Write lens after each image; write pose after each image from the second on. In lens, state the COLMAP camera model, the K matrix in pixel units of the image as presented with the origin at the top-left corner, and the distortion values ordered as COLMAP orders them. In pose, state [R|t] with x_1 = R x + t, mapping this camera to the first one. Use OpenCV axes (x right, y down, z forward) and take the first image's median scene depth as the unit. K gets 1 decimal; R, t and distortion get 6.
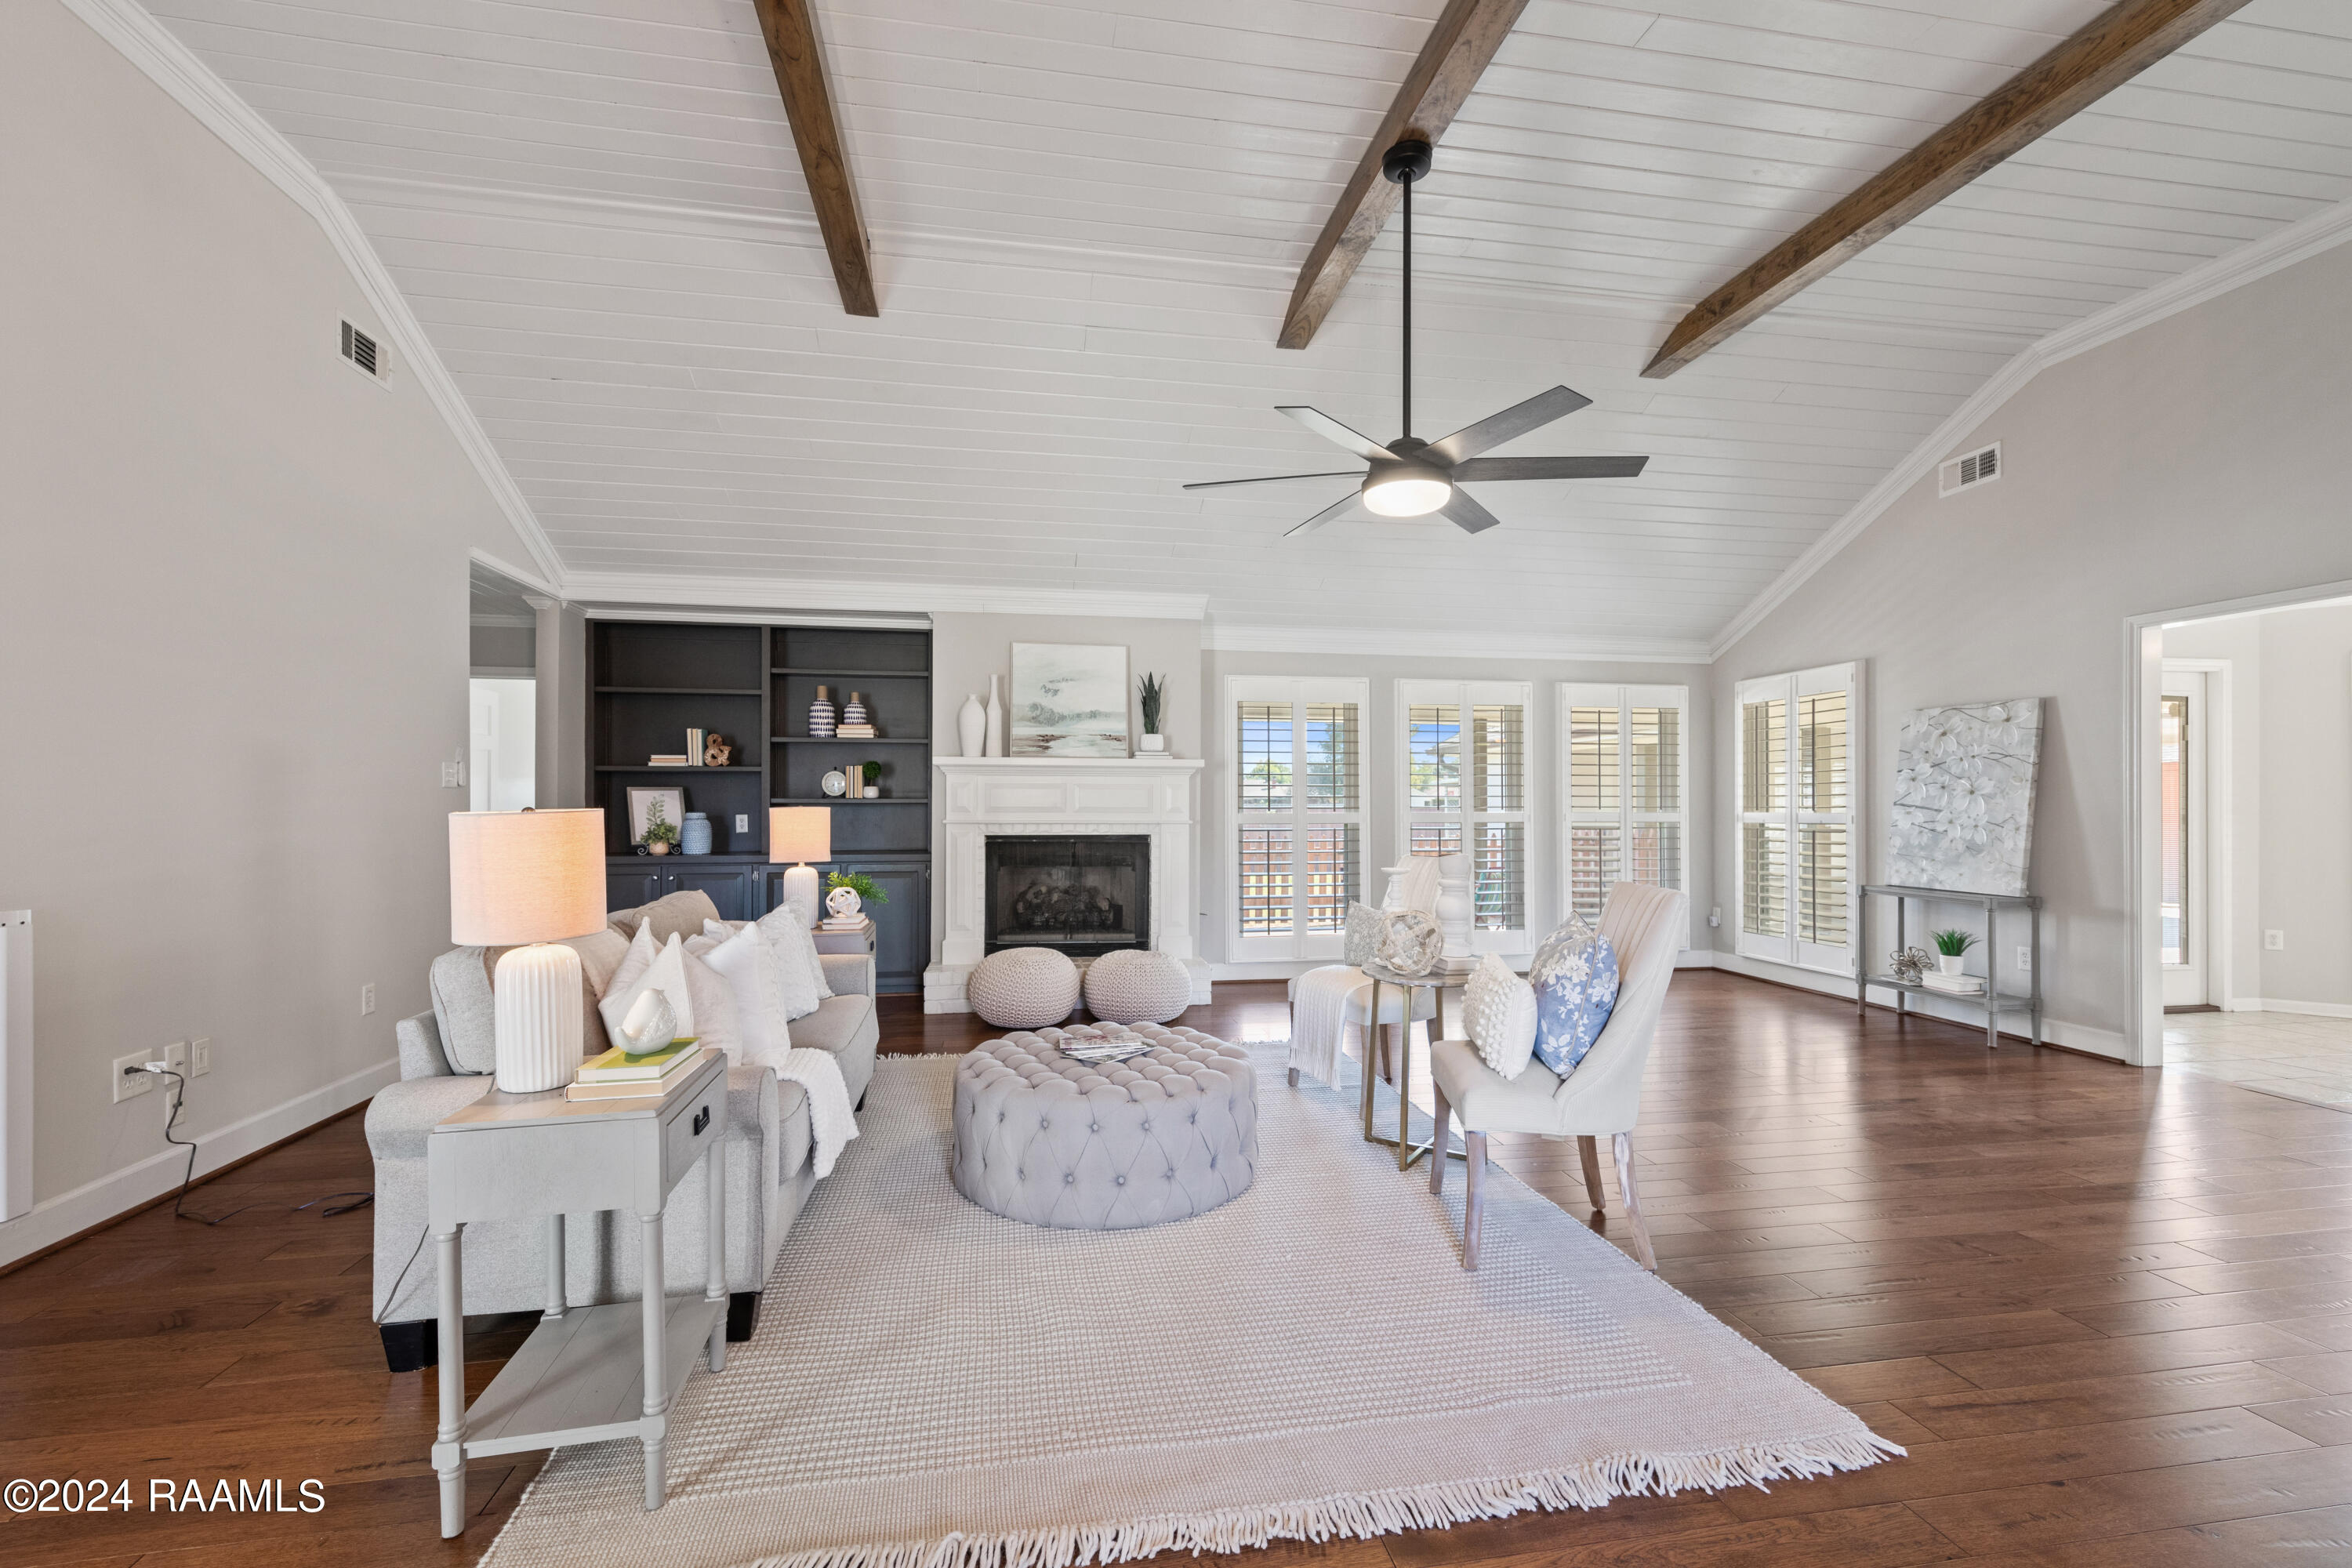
lens RADIAL K [[984.2, 0, 1175.3], [0, 984.2, 801.0], [0, 0, 1]] dist [0.006590, -0.000180]
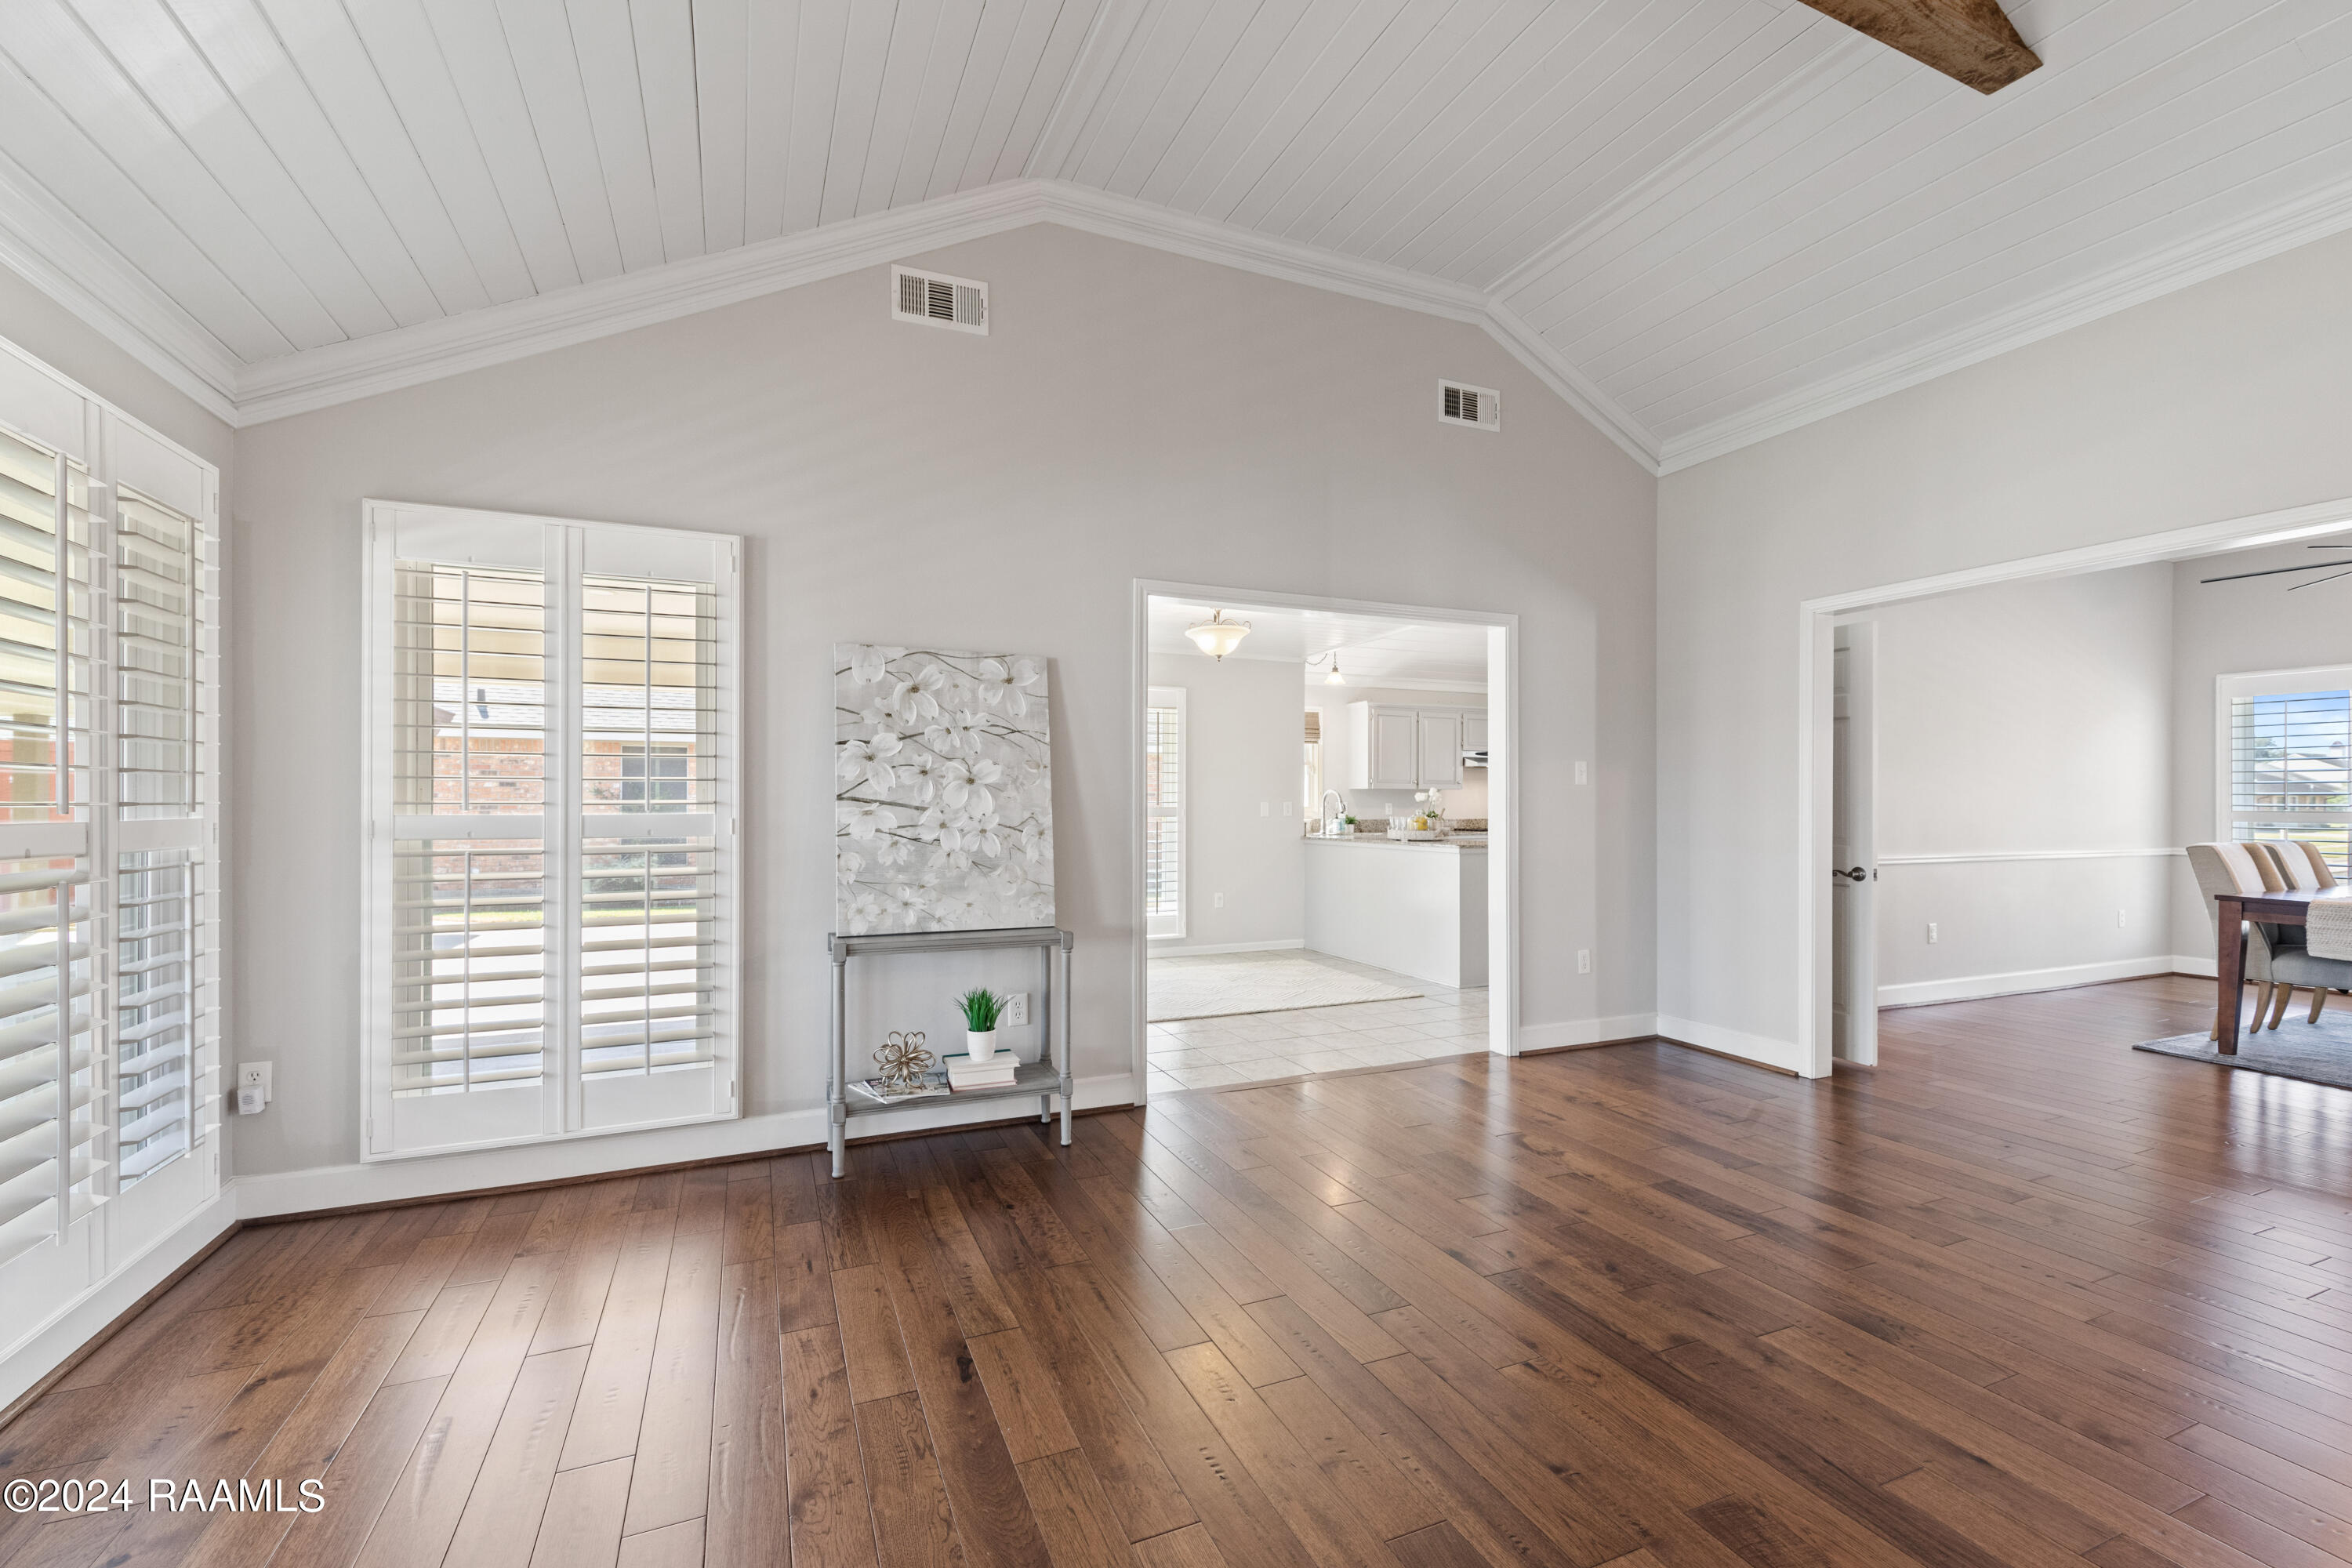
lens RADIAL K [[984.2, 0, 1175.3], [0, 984.2, 801.0], [0, 0, 1]] dist [0.006590, -0.000180]
pose [[-0.234164, -0.002424, 0.972194, 0.110165], [-0.007640, 0.999971, 0.000653, 0.002992], [-0.972167, -0.007275, -0.234175, 0.947937]]
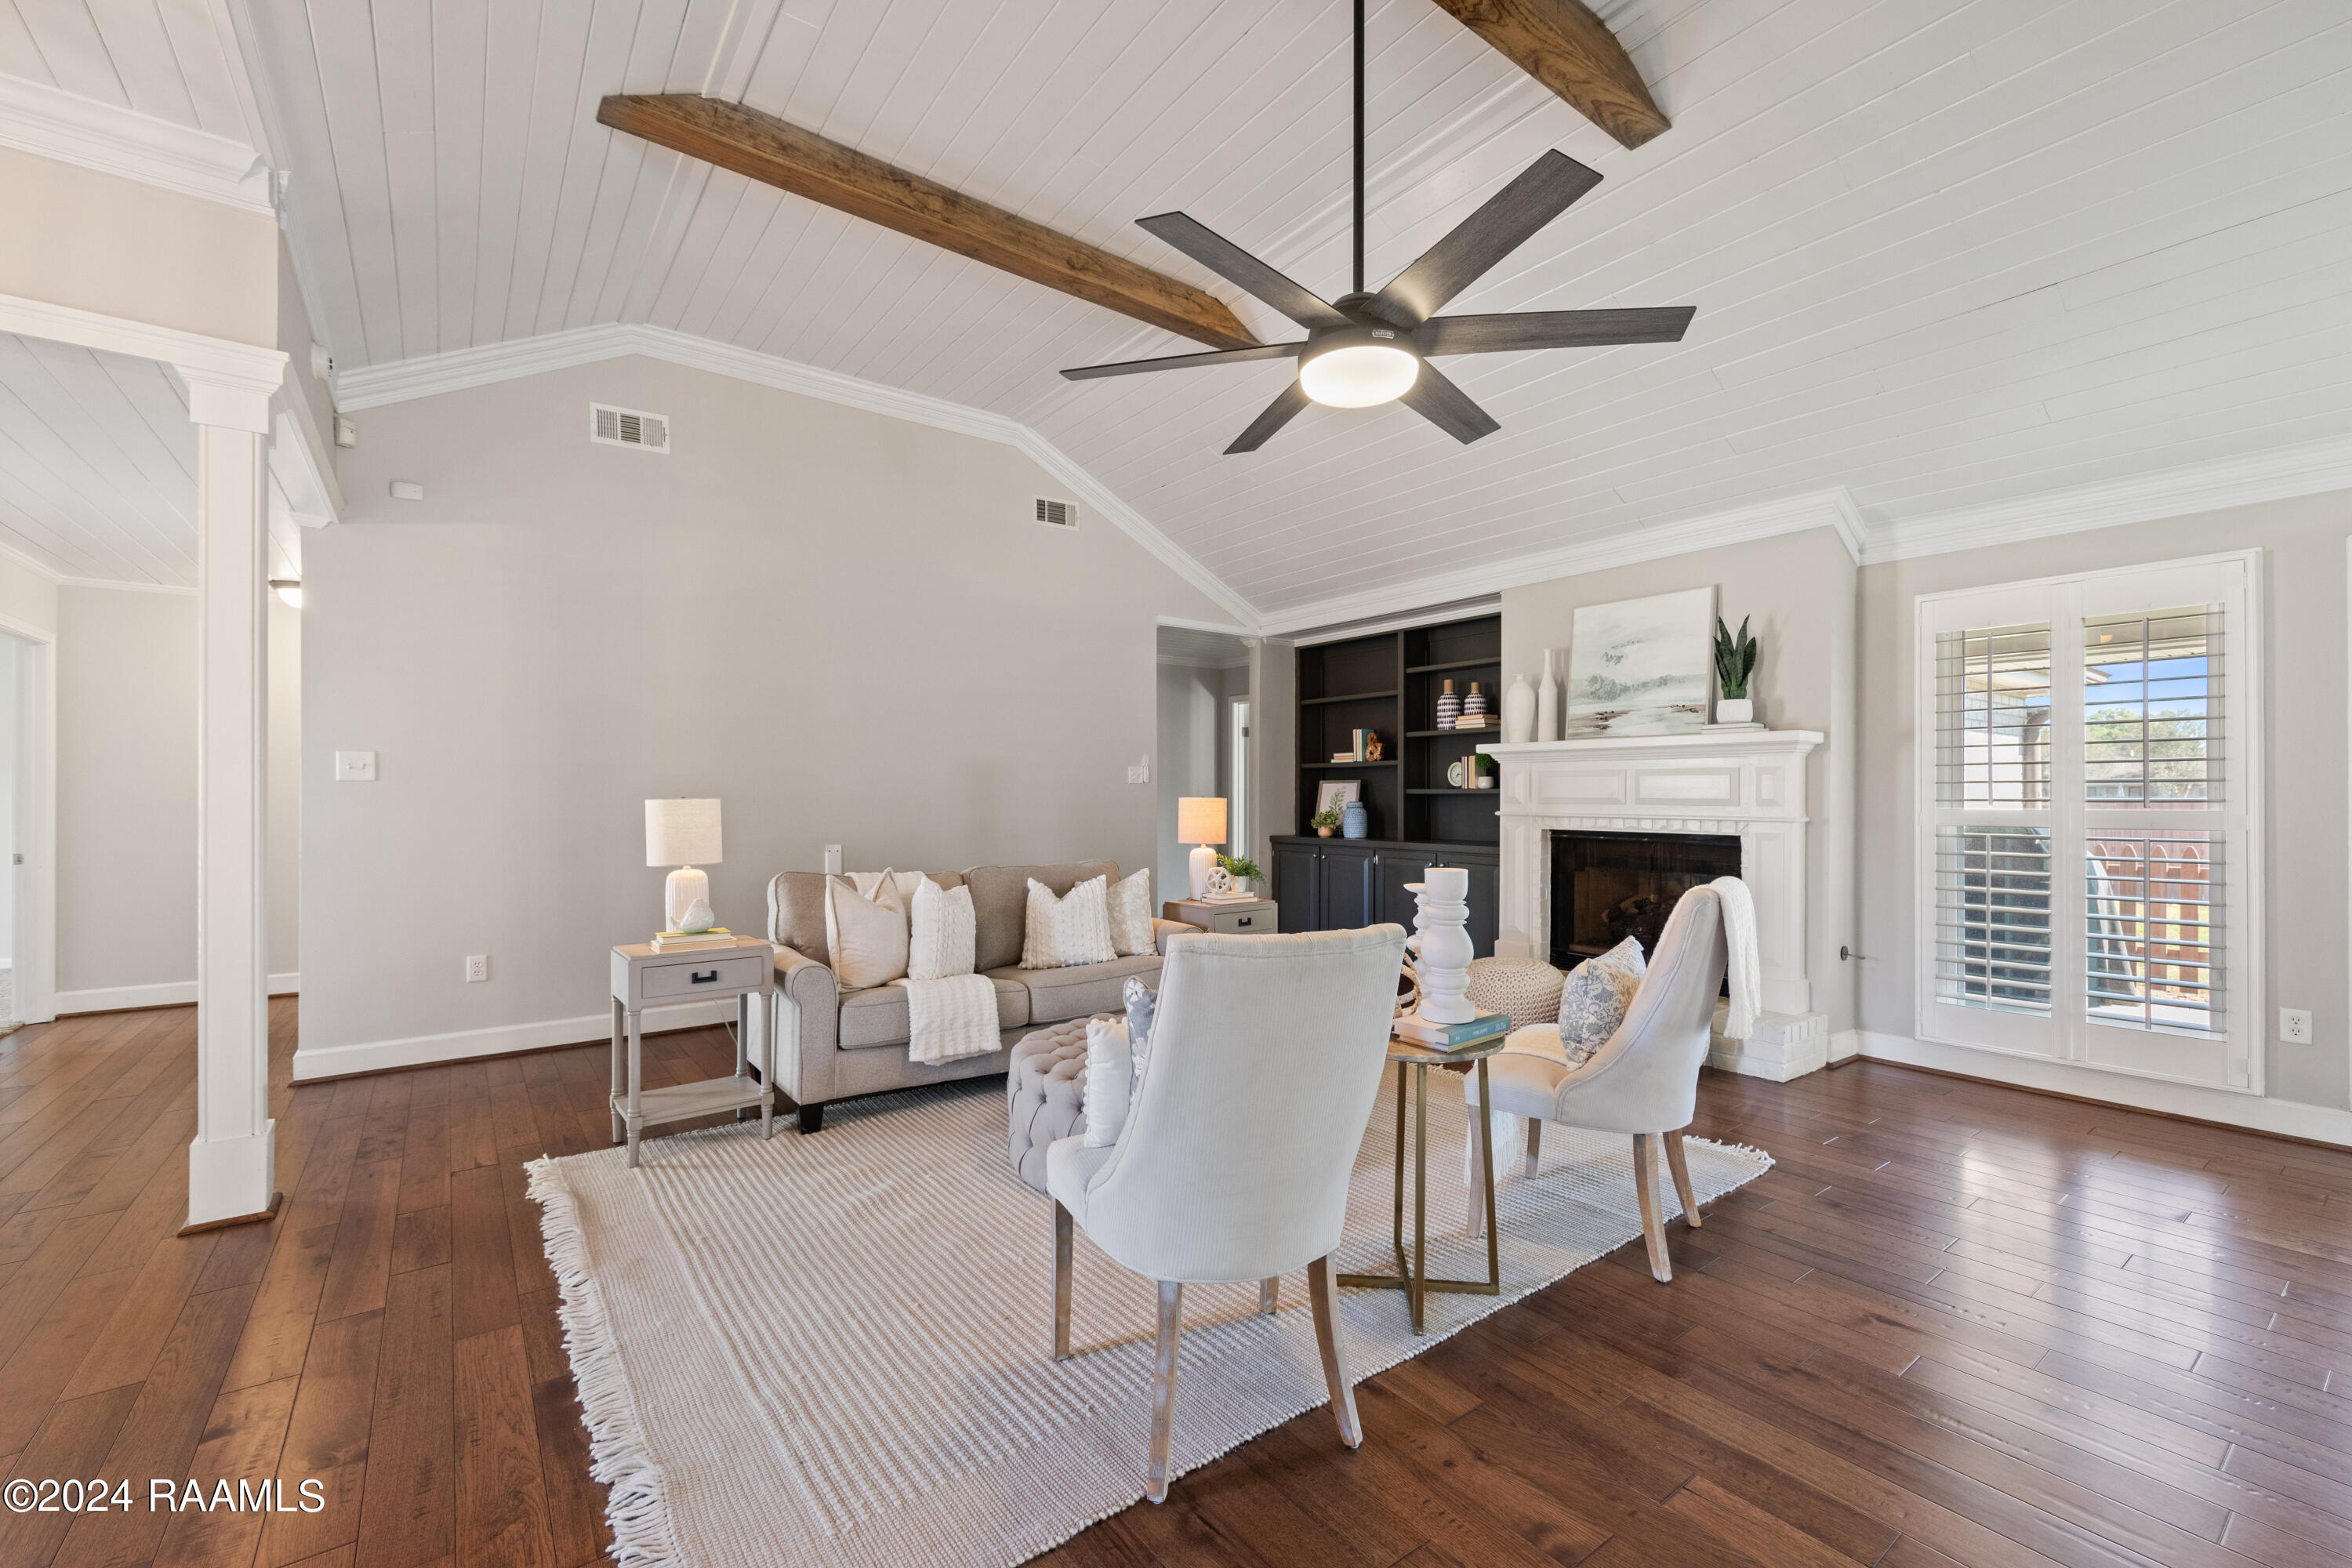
lens RADIAL K [[980.0, 0, 1178.8], [0, 980.0, 789.5], [0, 0, 1]] dist [0.003142, 0.000069]
pose [[0.455622, -0.004790, -0.890161, 0.480799], [0.003658, 0.999987, -0.003509, 0.000565], [0.890166, -0.001657, 0.455633, 0.318820]]
